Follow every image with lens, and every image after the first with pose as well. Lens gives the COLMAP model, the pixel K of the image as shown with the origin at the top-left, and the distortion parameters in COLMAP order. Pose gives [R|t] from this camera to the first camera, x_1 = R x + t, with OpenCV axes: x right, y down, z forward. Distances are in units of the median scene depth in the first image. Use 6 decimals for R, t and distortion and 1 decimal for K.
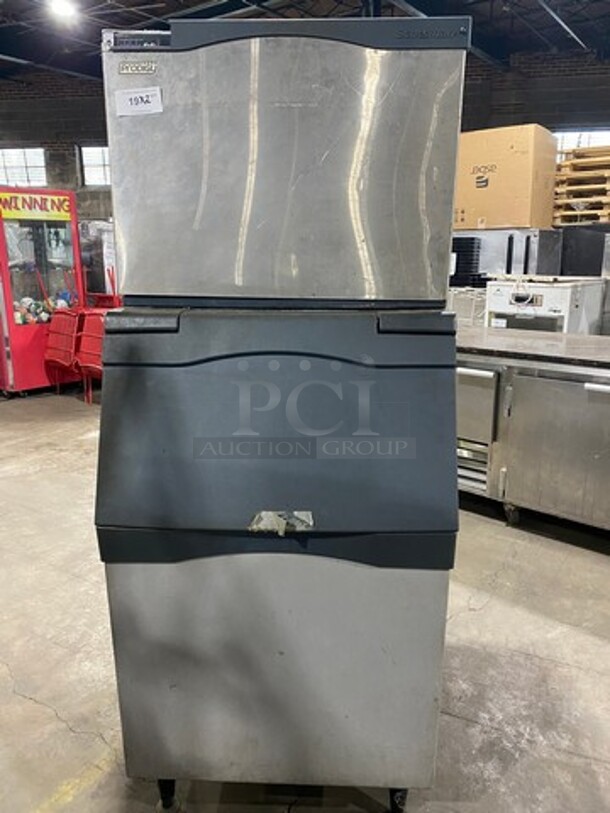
lens RADIAL K [[613.3, 0, 310.1], [0, 613.3, 408.0], [0, 0, 1]] dist [0.006412, 0.005892]
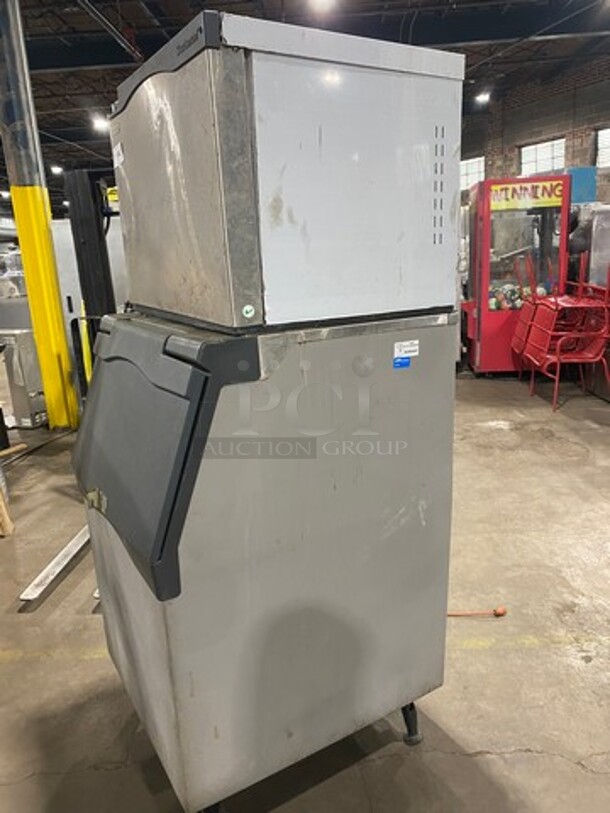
lens RADIAL K [[613.3, 0, 307.8], [0, 613.3, 406.1], [0, 0, 1]] dist [0.006412, 0.005892]
pose [[0.553871, 0.180839, -0.812726, 0.240414], [-0.155343, 0.981432, 0.112512, -0.042108], [0.817982, 0.063934, 0.571679, 0.141184]]
